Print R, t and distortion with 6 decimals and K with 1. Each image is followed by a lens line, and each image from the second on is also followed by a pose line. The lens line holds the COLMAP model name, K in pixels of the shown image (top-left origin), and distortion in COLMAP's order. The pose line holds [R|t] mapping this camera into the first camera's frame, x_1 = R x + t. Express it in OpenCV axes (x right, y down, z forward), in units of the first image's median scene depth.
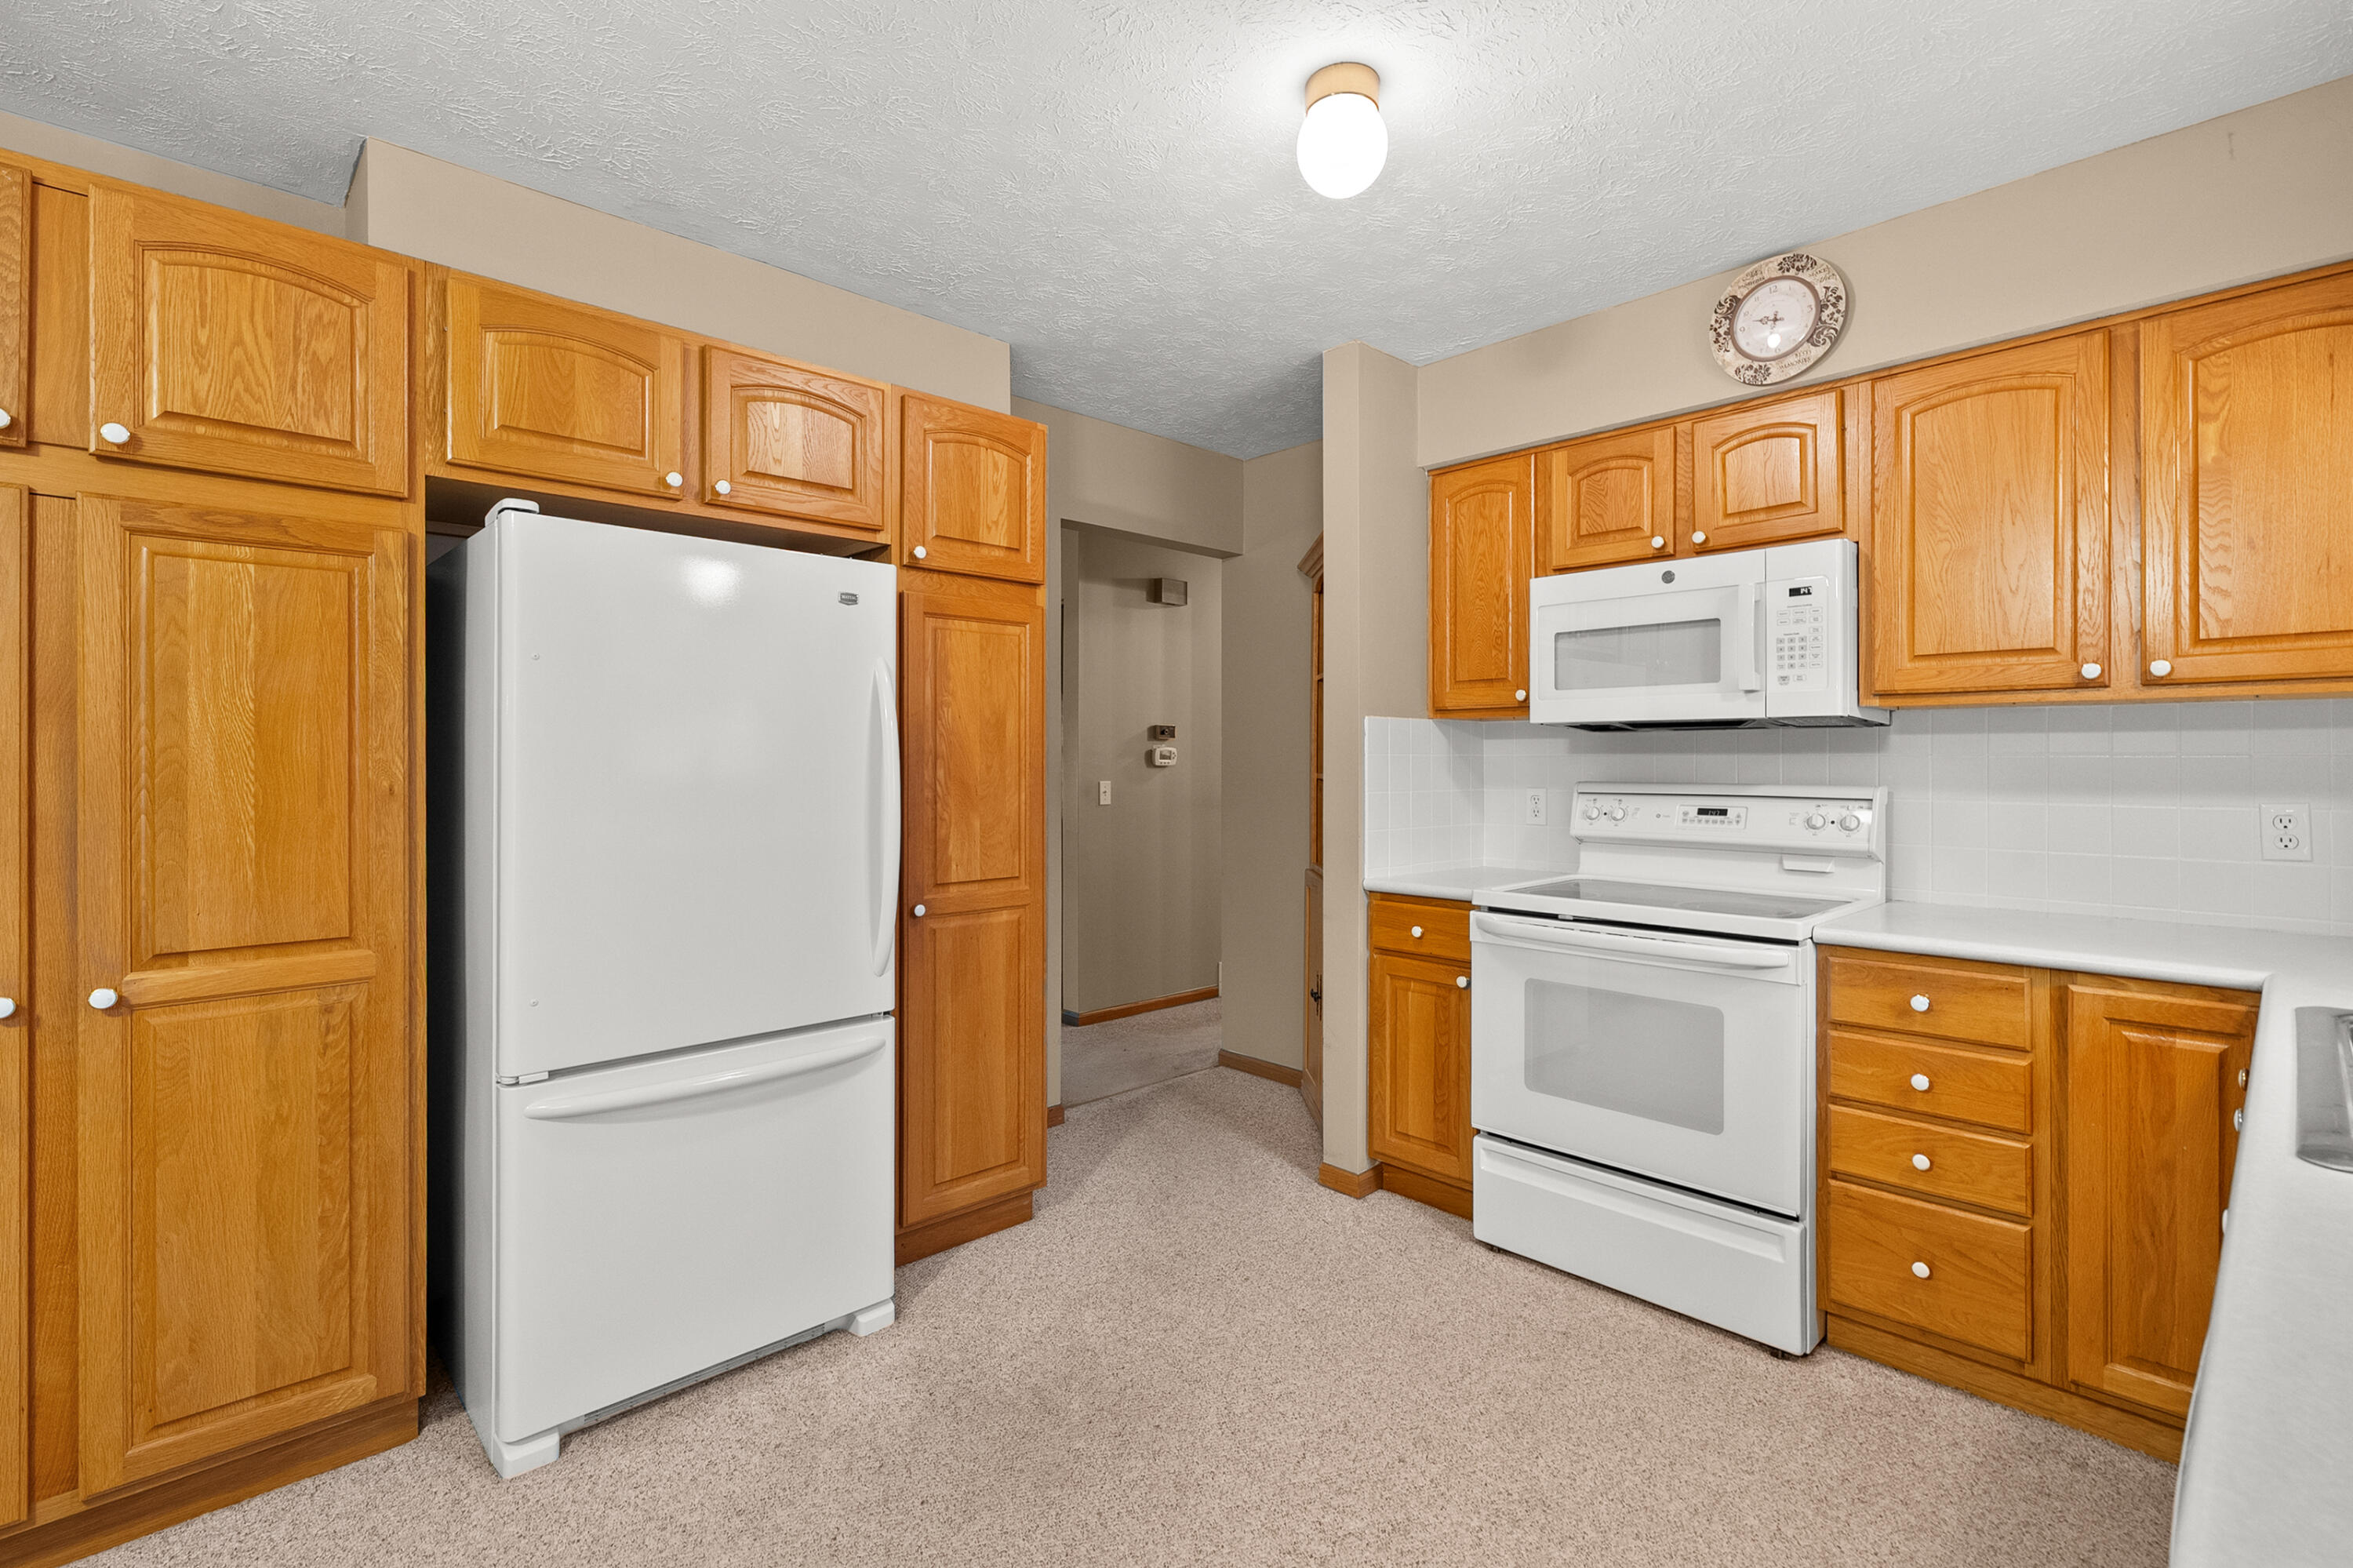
lens RADIAL K [[1071.8, 0, 1173.9], [0, 1071.8, 759.3], [0, 0, 1]] dist [-0.002025, 0.000102]
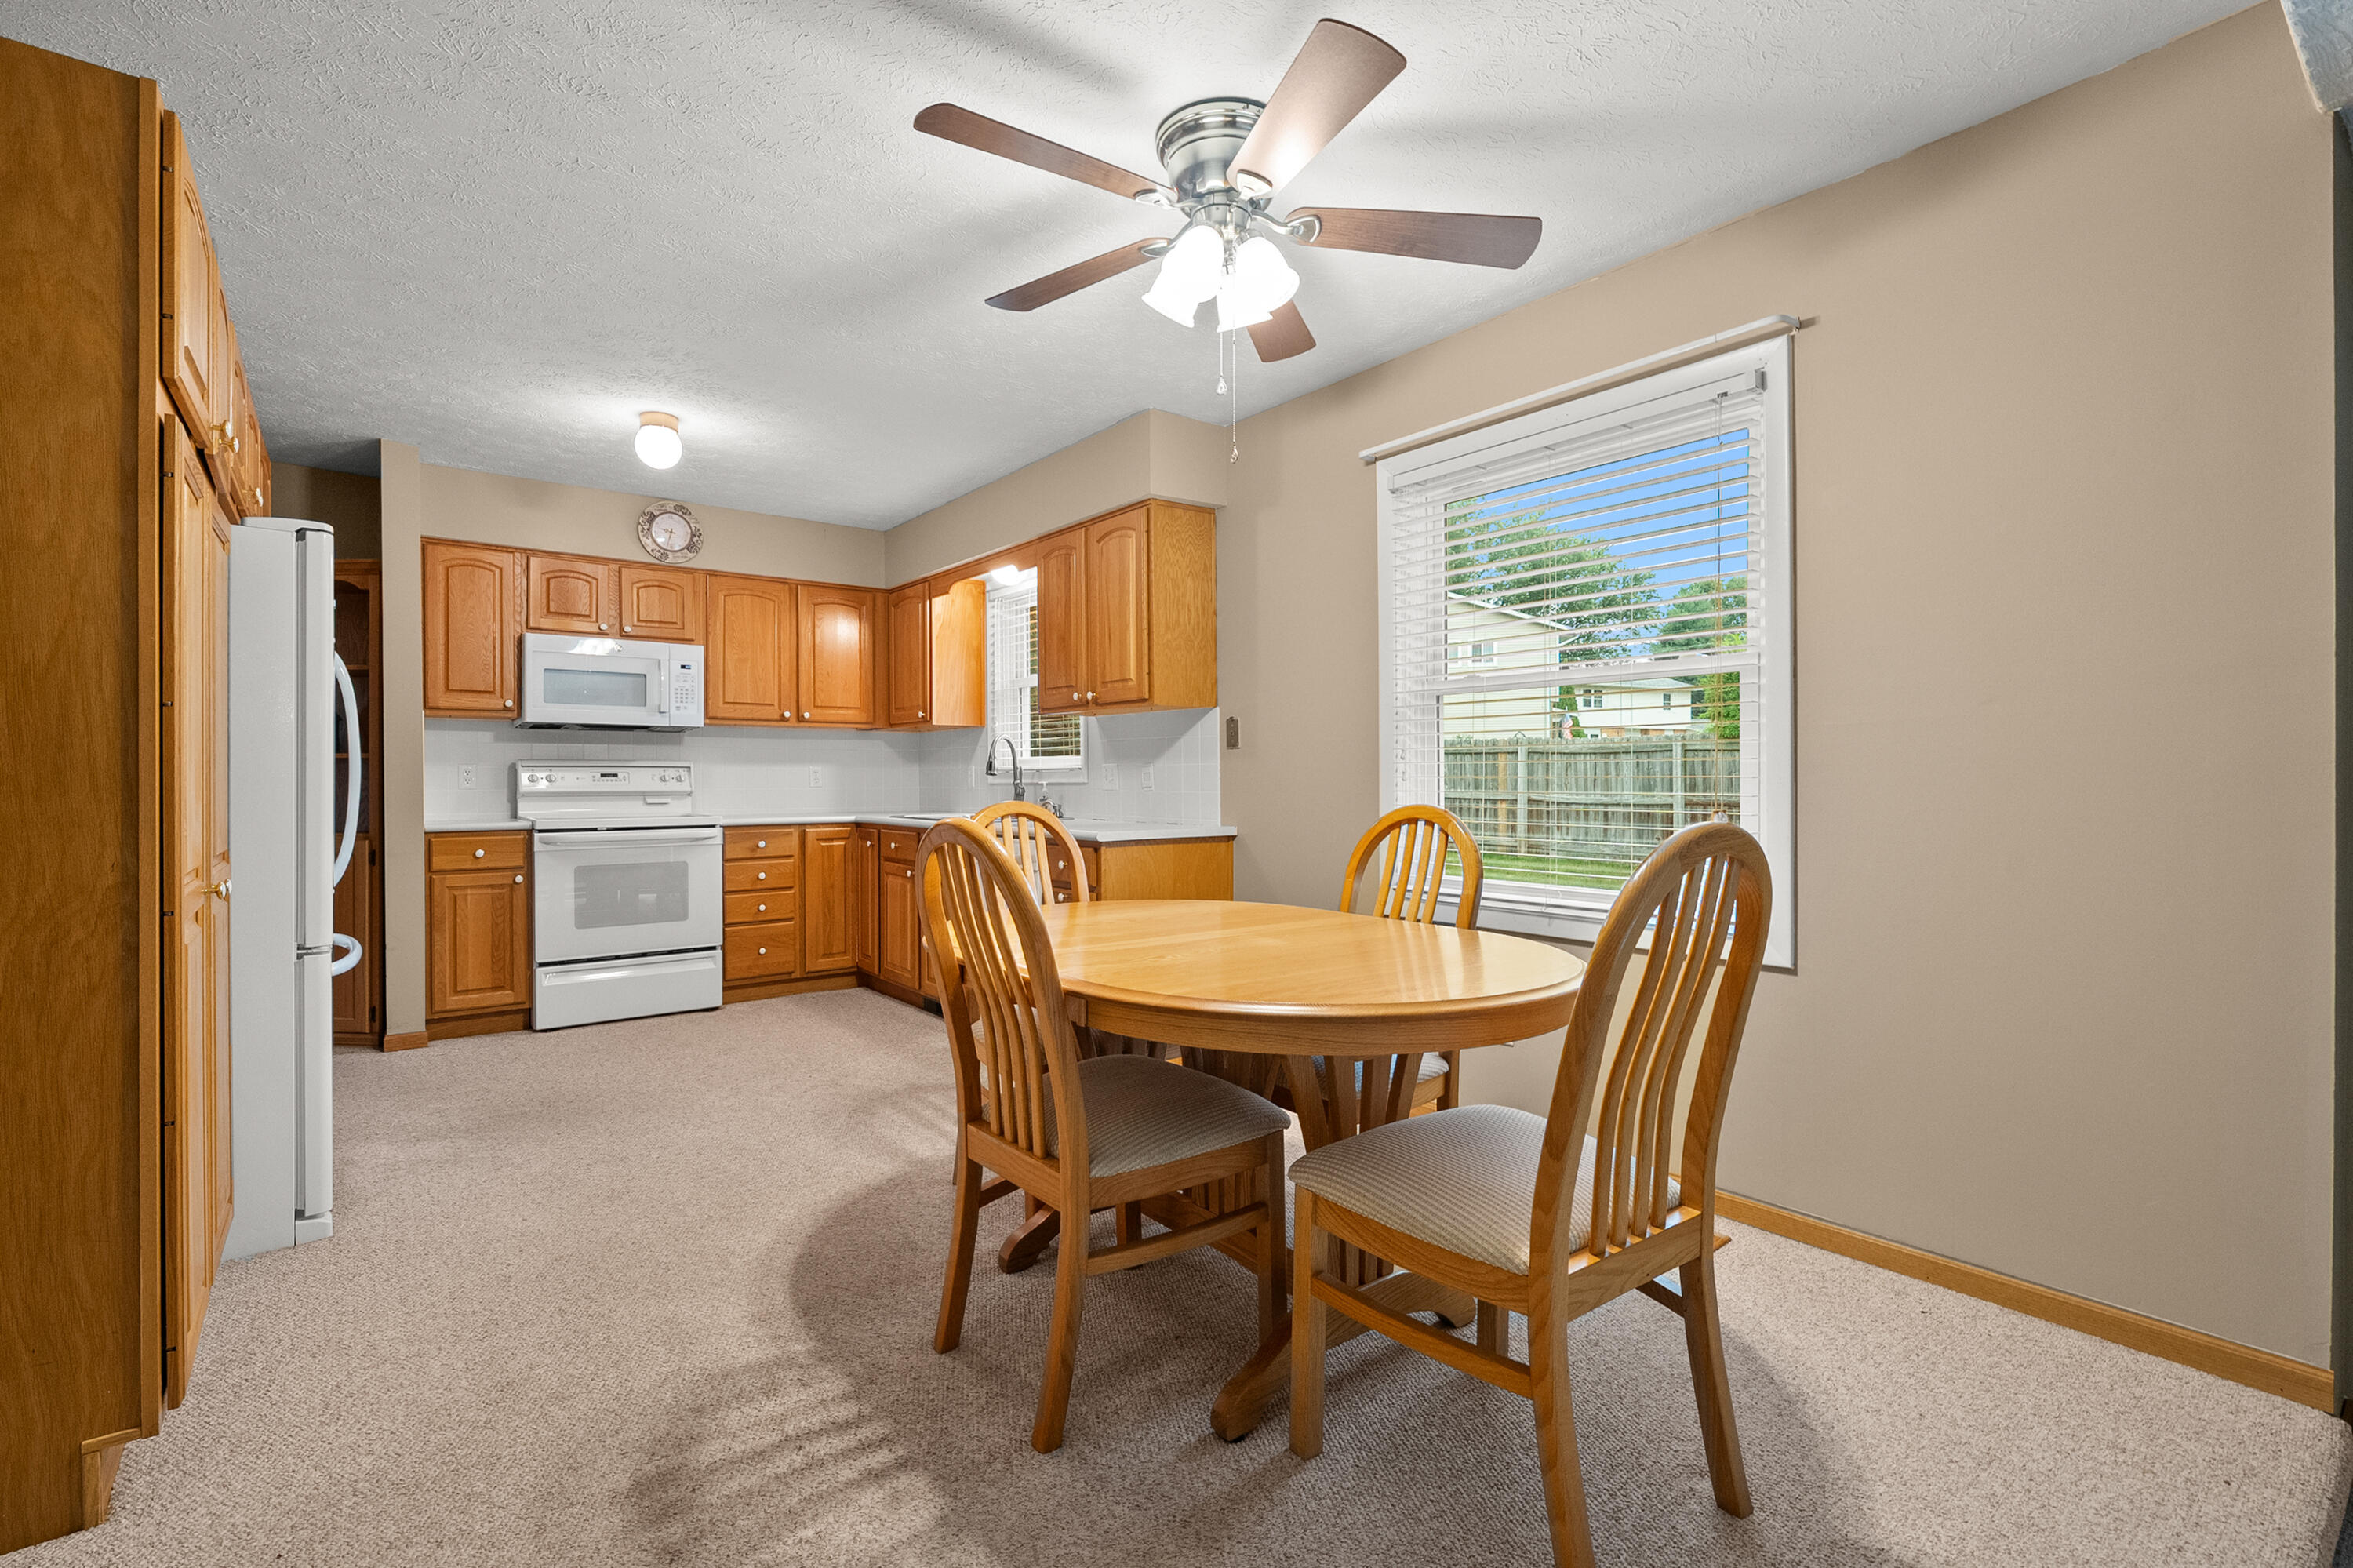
lens RADIAL K [[1056.1, 0, 1173.2], [0, 1056.1, 785.8], [0, 0, 1]] dist [-0.004659, 0.000901]
pose [[0.094706, -0.007314, 0.995478, -1.389060], [-0.000665, 0.999972, 0.007411, 0.061295], [-0.995505, -0.001363, 0.094699, -0.155247]]
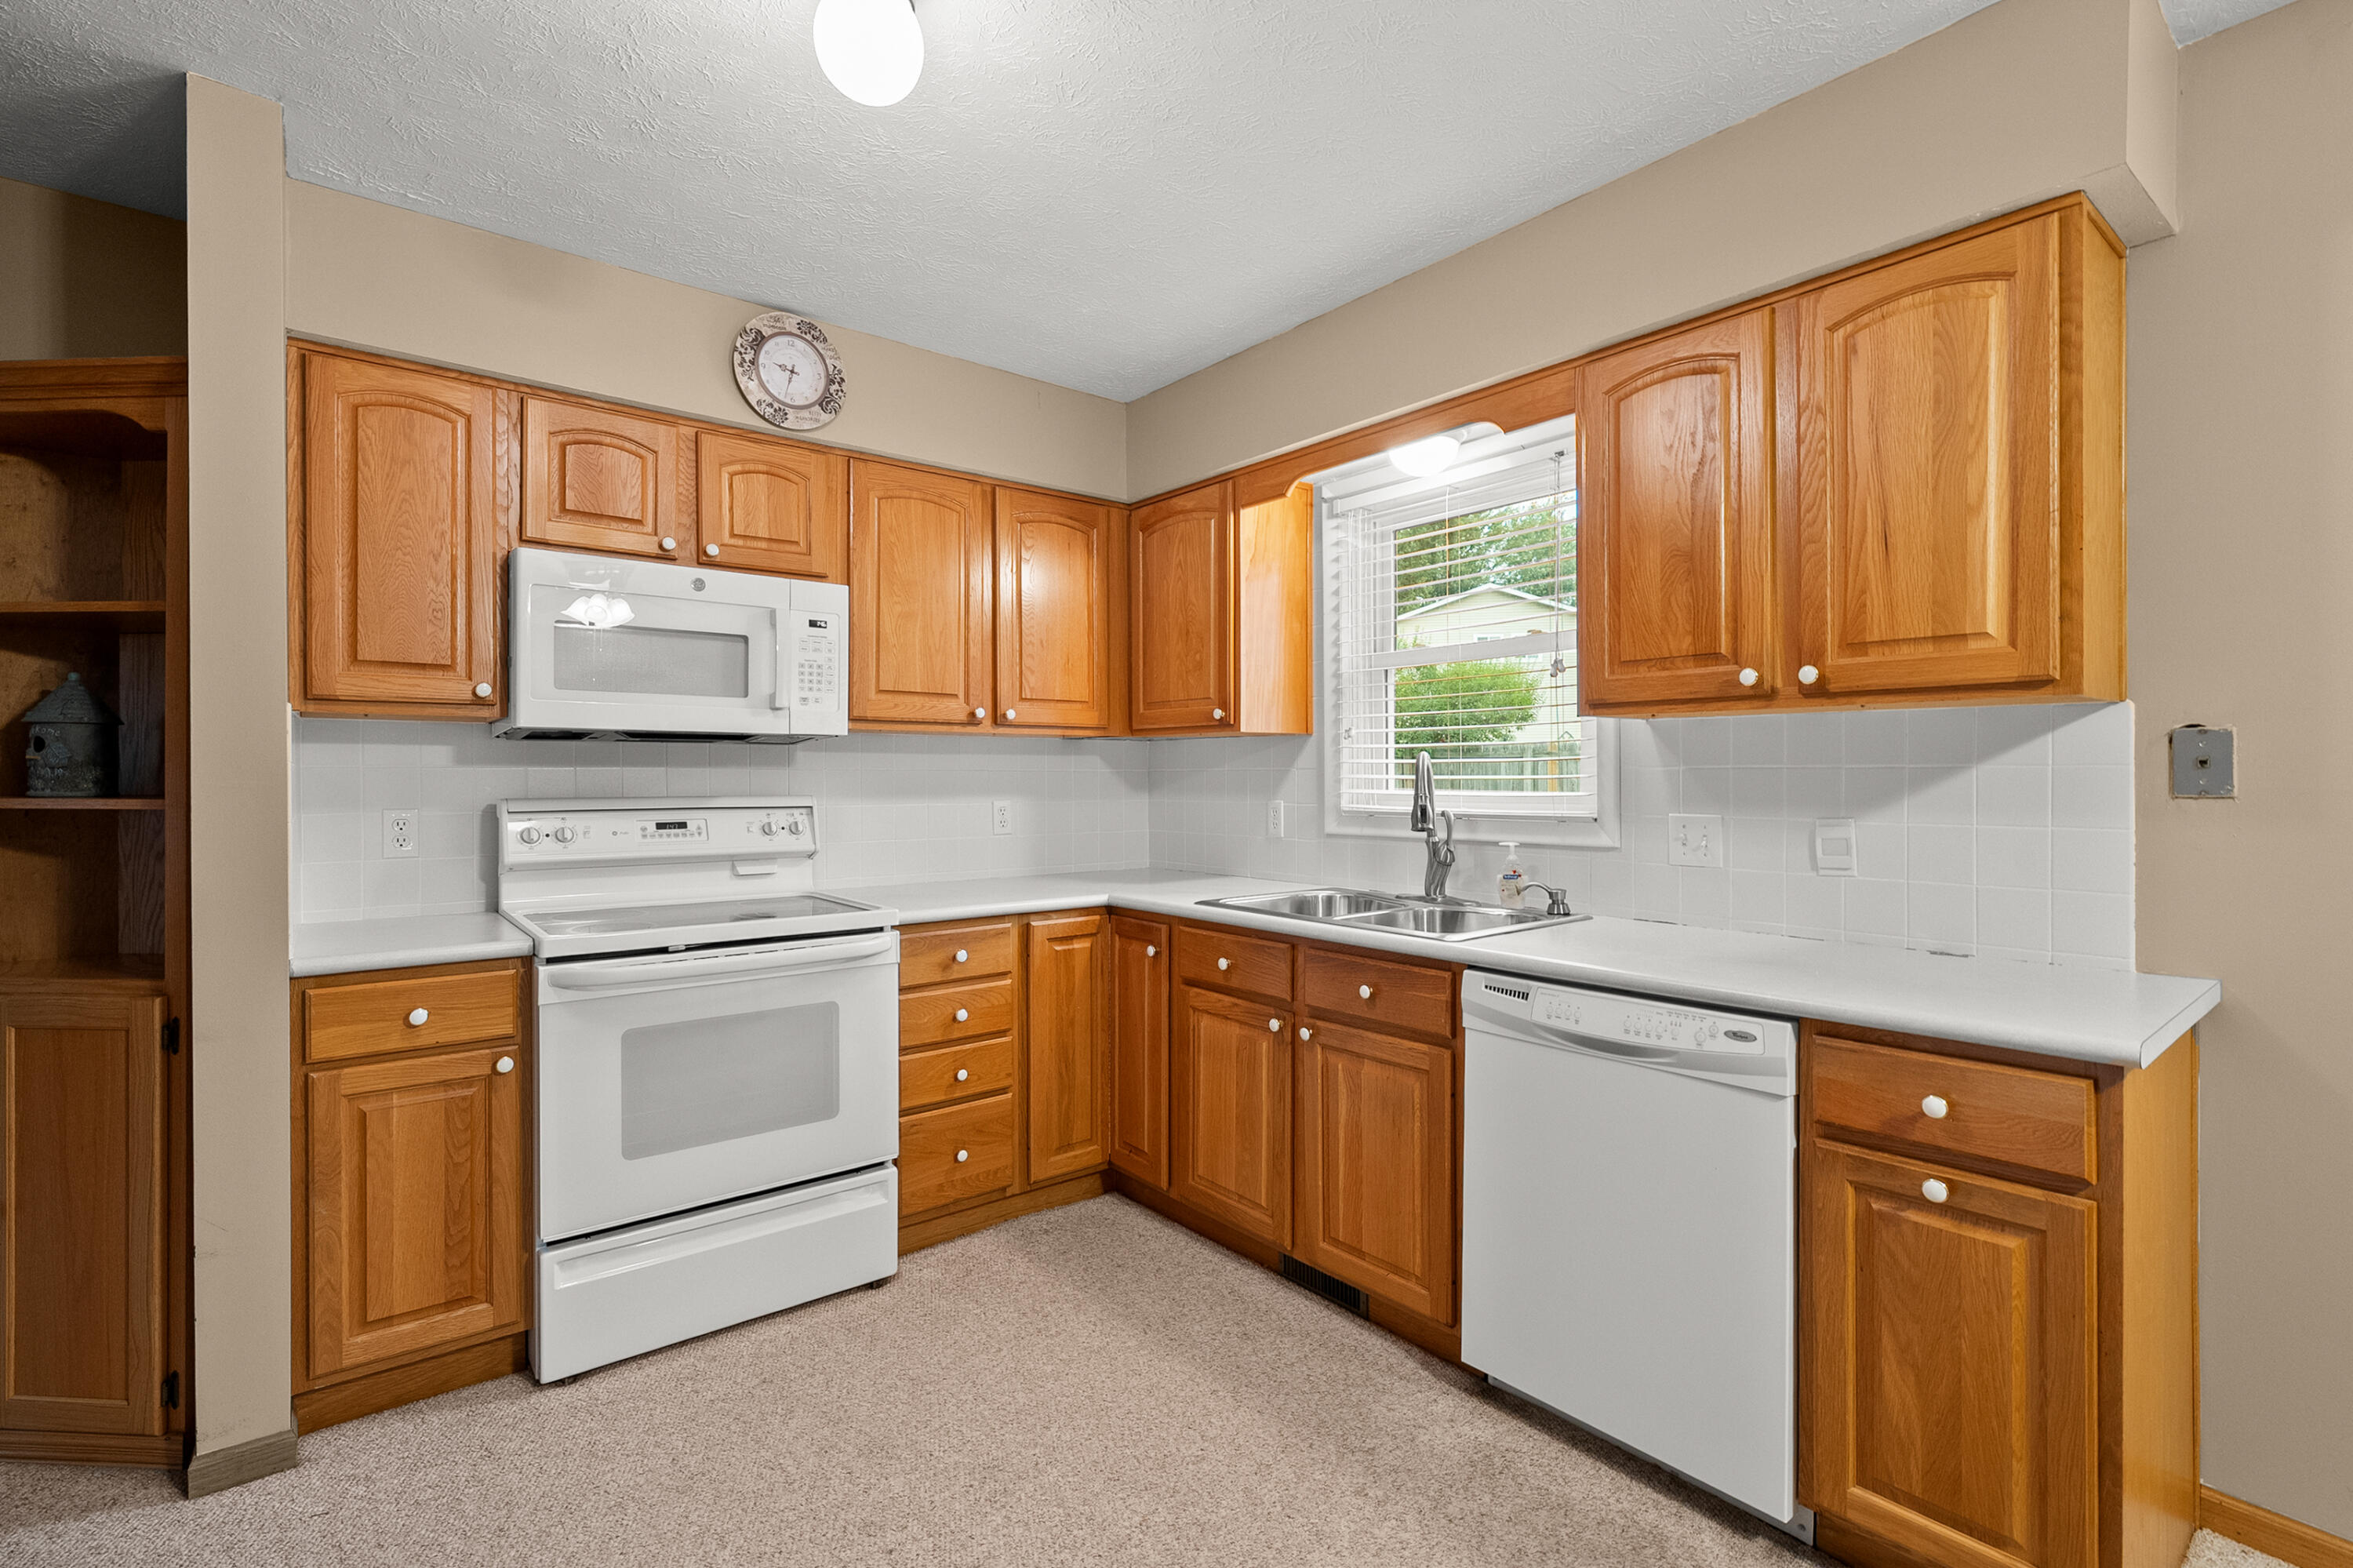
lens RADIAL K [[1064.9, 0, 1177.3], [0, 1064.9, 778.0], [0, 0, 1]] dist [-0.003213, 0.000311]
pose [[0.073402, -0.002852, 0.997298, -0.505558], [-0.002353, 0.999993, 0.003033, 0.001604], [-0.997300, -0.002570, 0.073395, 0.533952]]
